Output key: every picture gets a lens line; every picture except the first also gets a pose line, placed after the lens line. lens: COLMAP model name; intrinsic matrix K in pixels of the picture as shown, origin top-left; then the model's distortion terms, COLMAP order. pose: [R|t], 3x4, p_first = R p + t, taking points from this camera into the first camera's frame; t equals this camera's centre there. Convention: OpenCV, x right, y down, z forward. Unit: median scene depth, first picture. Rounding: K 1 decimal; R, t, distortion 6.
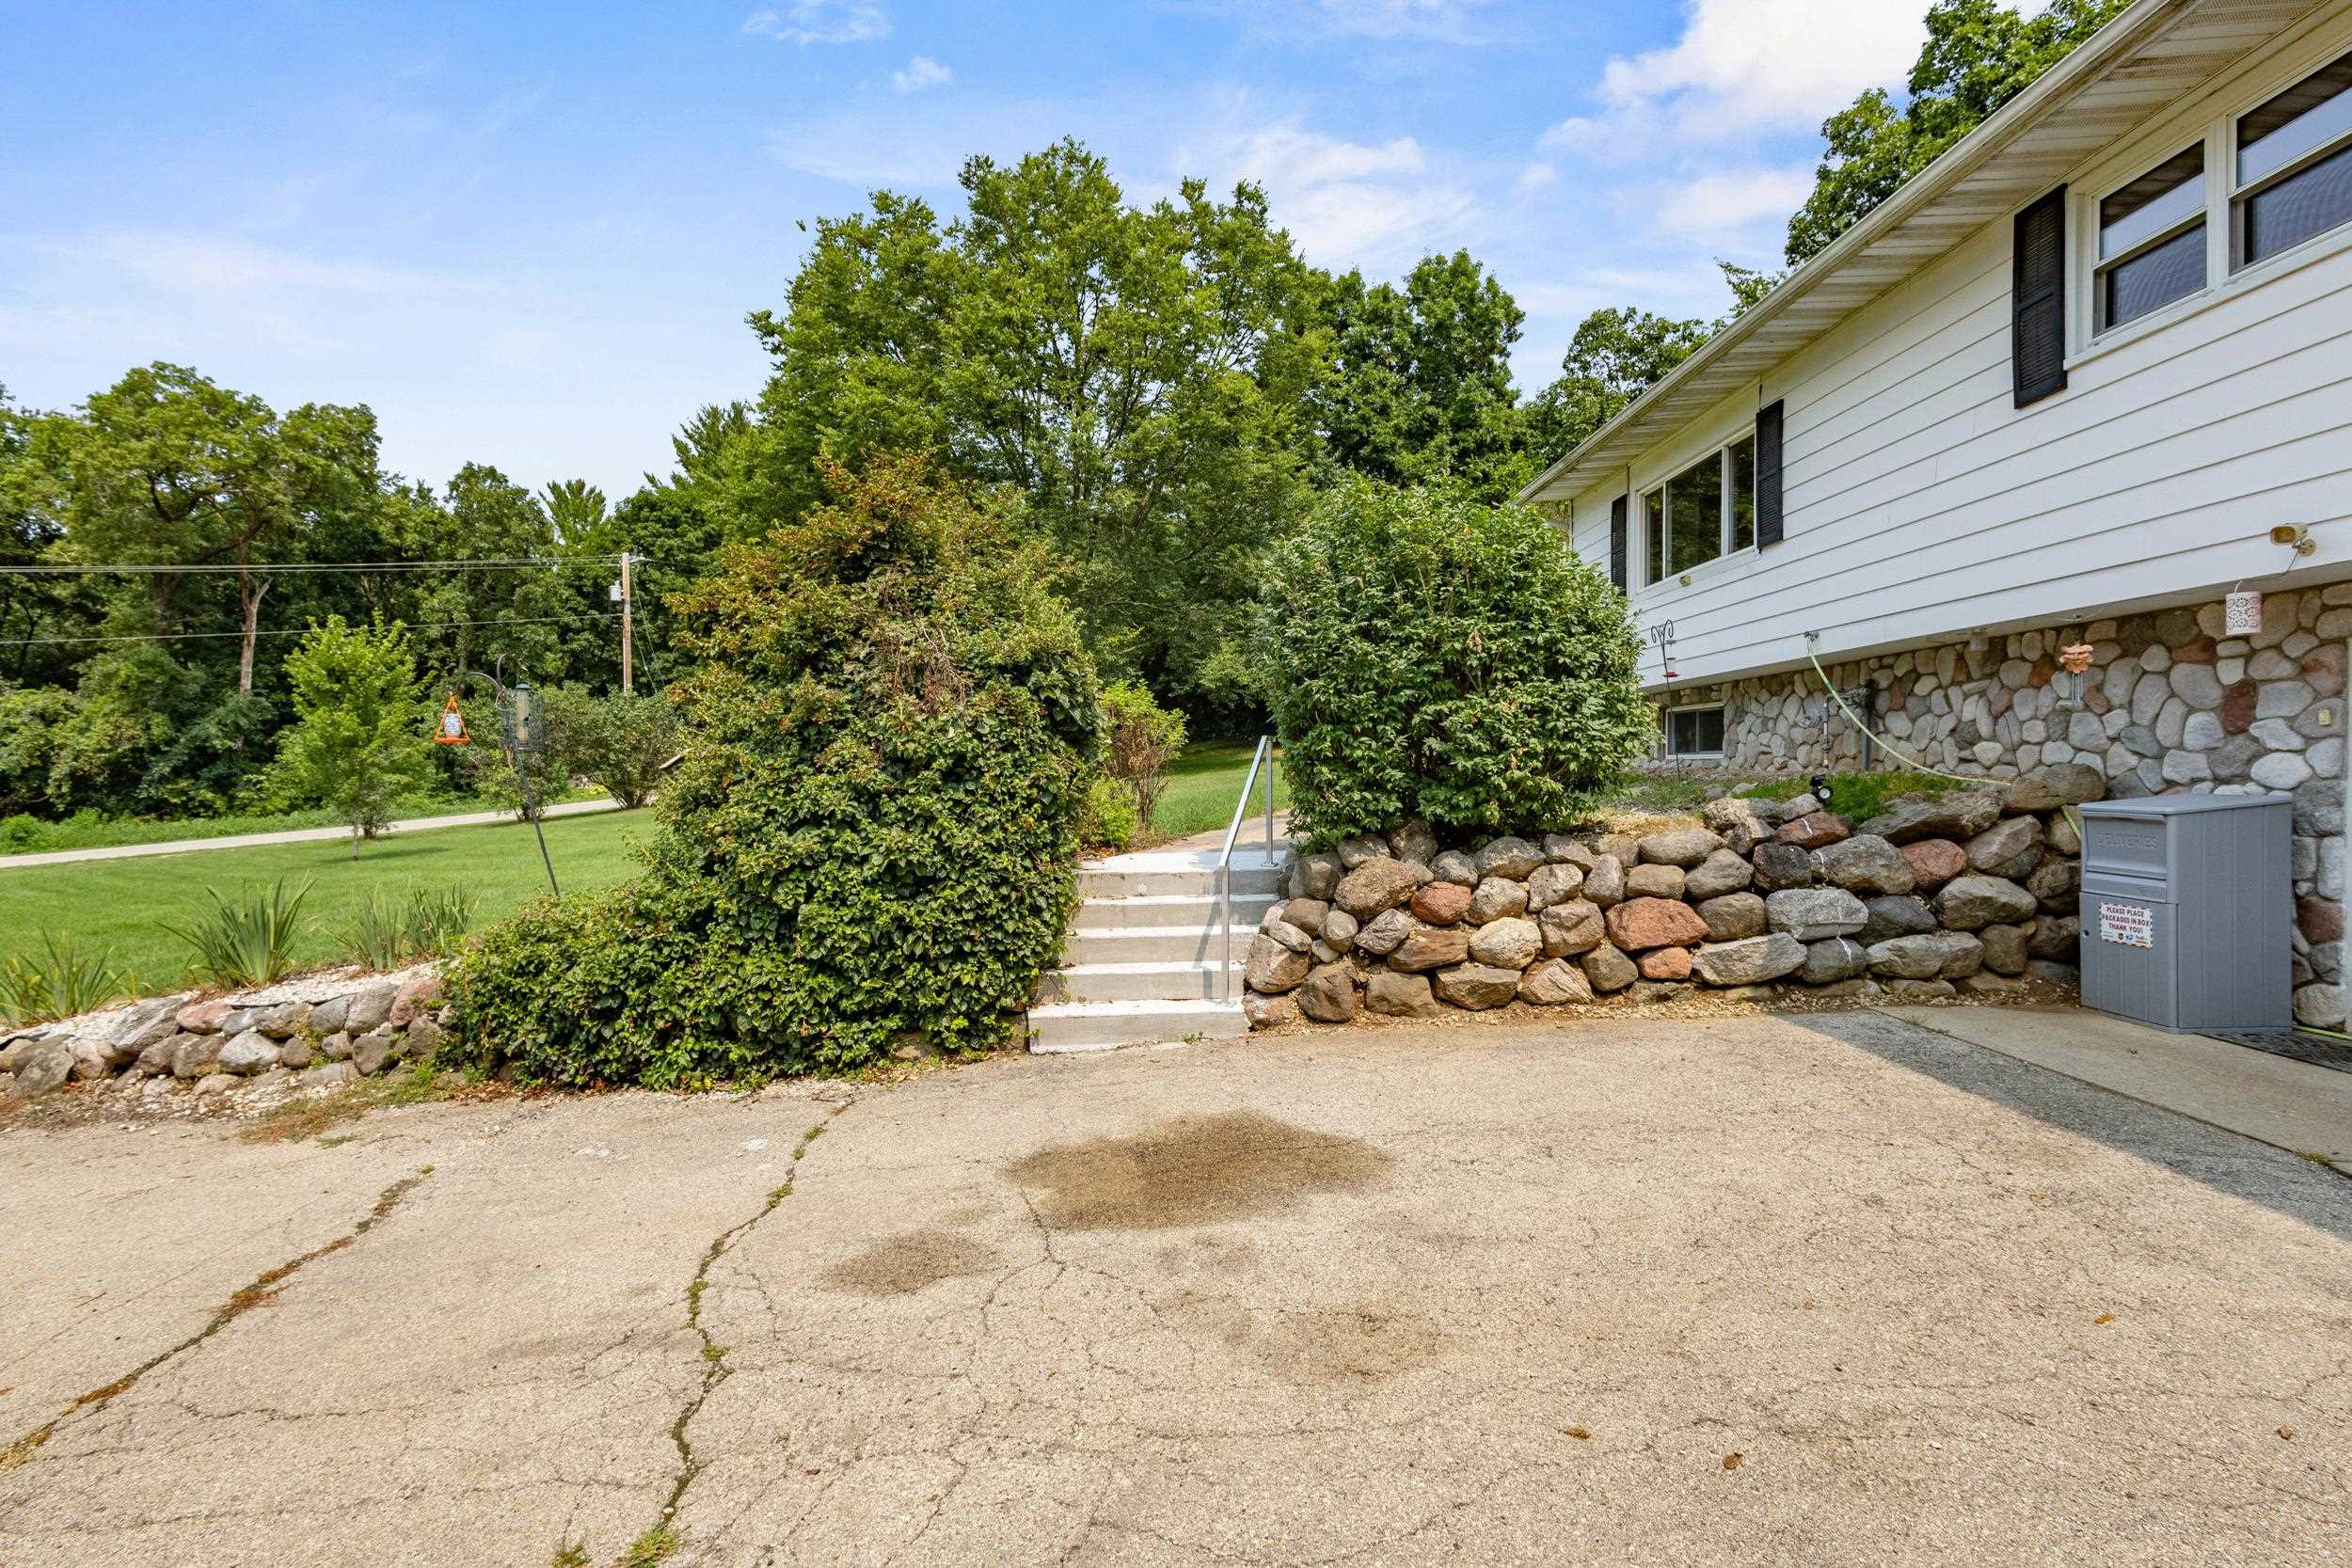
lens RADIAL K [[1074.6, 0, 1176.0], [0, 1074.6, 784.0], [0, 0, 1]] dist [0.014141, -0.004906]
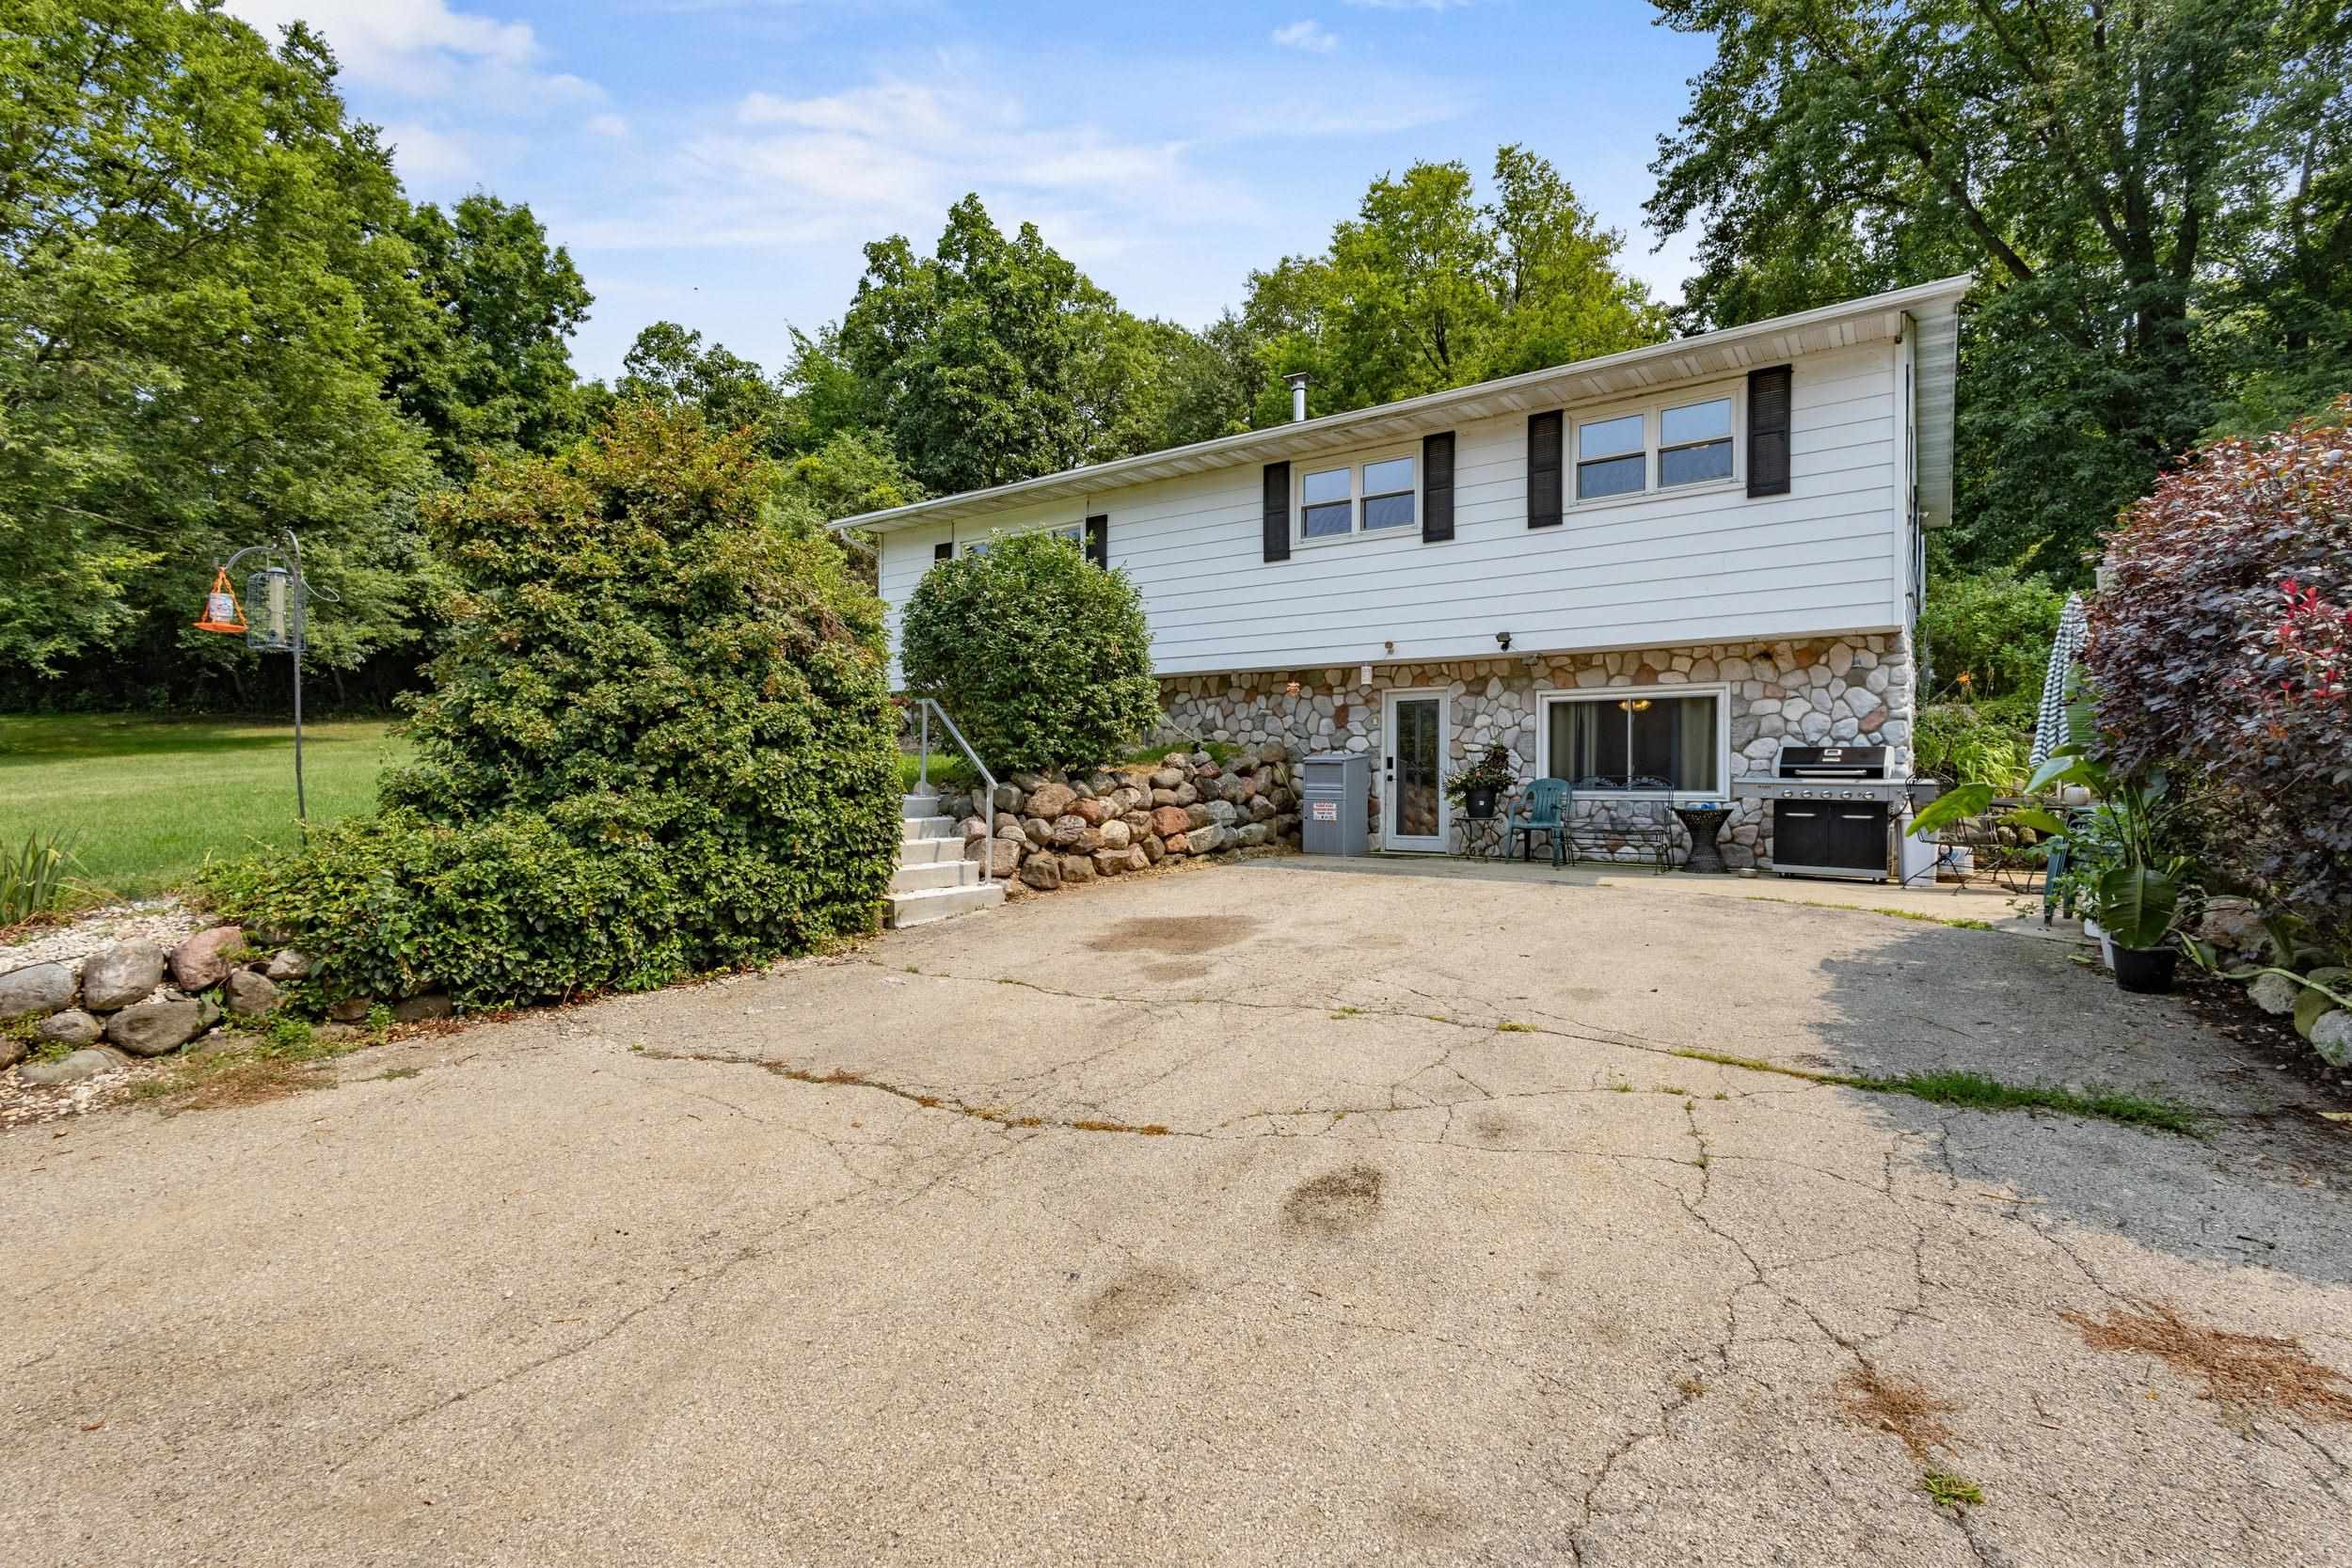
lens RADIAL K [[1074.6, 0, 1176.0], [0, 1074.6, 784.0], [0, 0, 1]] dist [0.014141, -0.004906]
pose [[0.585613, 0.008526, 0.810546, -0.223978], [-0.002158, 0.999958, -0.008959, 0.019743], [-0.810588, 0.003497, 0.585606, -0.006748]]
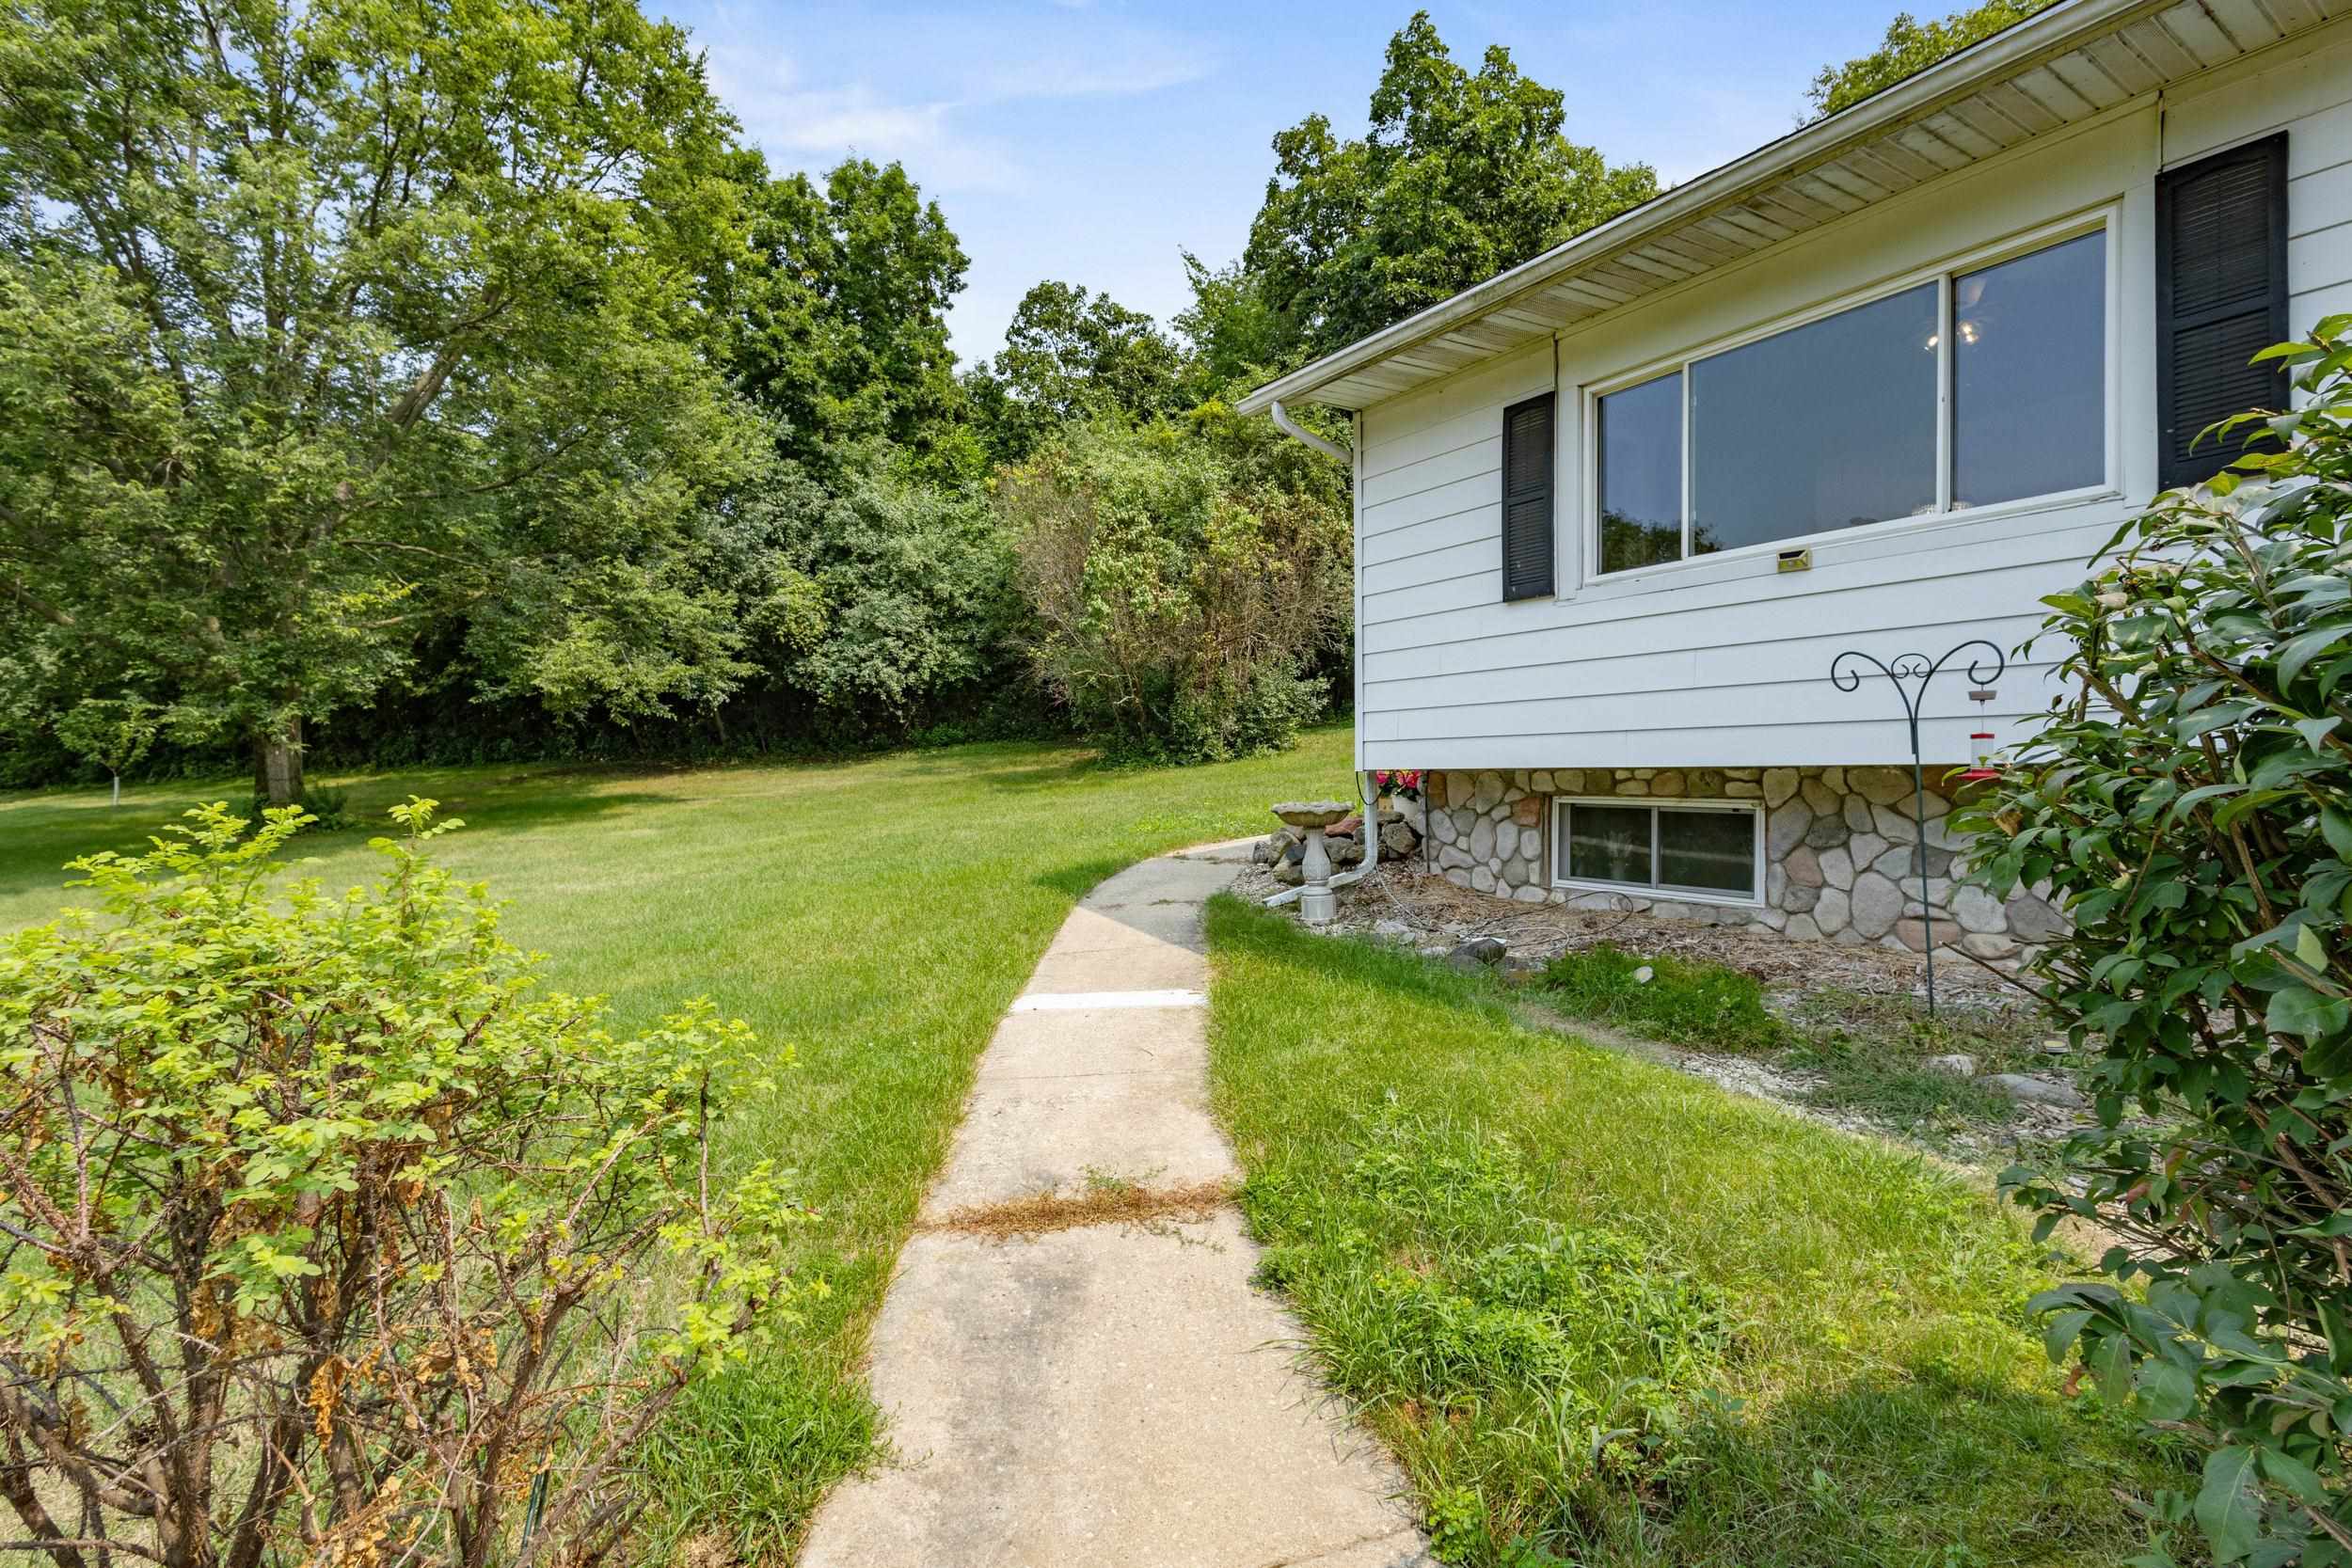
lens RADIAL K [[1075.4, 0, 1172.3], [0, 1075.4, 789.4], [0, 0, 1]] dist [0.002232, 0.000112]
pose [[0.836555, -0.004532, 0.547864, -0.009022], [0.004312, 0.999989, 0.001687, -0.034560], [-0.547866, 0.000951, 0.836566, 0.295425]]
